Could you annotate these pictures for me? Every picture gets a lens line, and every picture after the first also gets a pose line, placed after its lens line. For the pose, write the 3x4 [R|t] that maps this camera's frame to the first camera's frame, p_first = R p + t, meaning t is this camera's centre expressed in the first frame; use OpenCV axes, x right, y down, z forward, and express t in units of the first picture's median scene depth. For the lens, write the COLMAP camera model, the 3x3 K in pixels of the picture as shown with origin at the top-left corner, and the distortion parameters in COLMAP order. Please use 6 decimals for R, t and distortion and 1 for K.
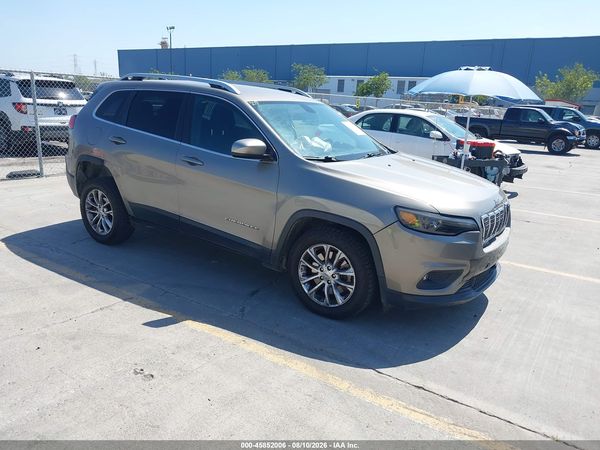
lens RADIAL K [[472.4, 0, 301.6], [0, 472.4, 227.0], [0, 0, 1]] dist [0.010880, -0.014589]
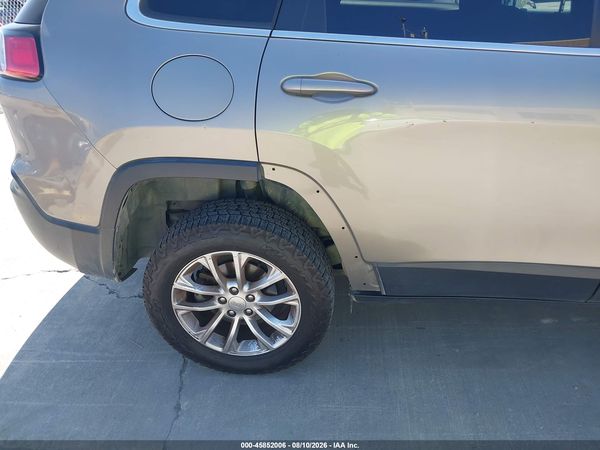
lens RADIAL K [[443.4, 0, 297.4], [0, 443.4, 224.8], [0, 0, 1]] dist [0.029460, -0.010365]
pose [[0.880589, -0.300752, 0.366212, -0.589007], [0.215864, 0.942539, 0.254997, -0.195883], [-0.421860, -0.145495, 0.894911, 0.831851]]
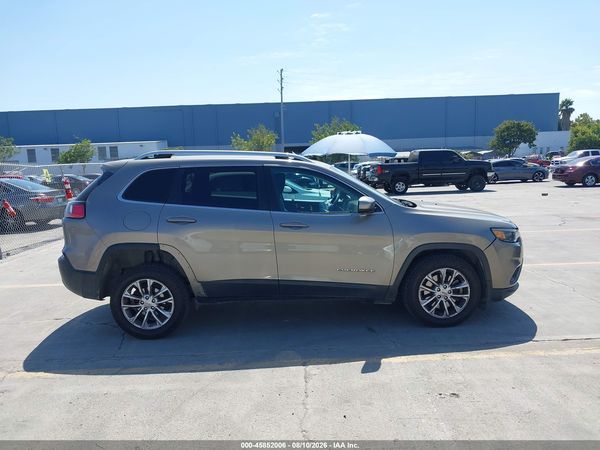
lens RADIAL K [[472.4, 0, 296.9], [0, 472.4, 222.9], [0, 0, 1]] dist [0.010880, -0.014589]
pose [[0.813266, -0.145461, 0.563418, -0.814156], [0.219598, 0.973377, -0.065676, -0.071745], [-0.538865, 0.177137, 0.823558, 0.108559]]
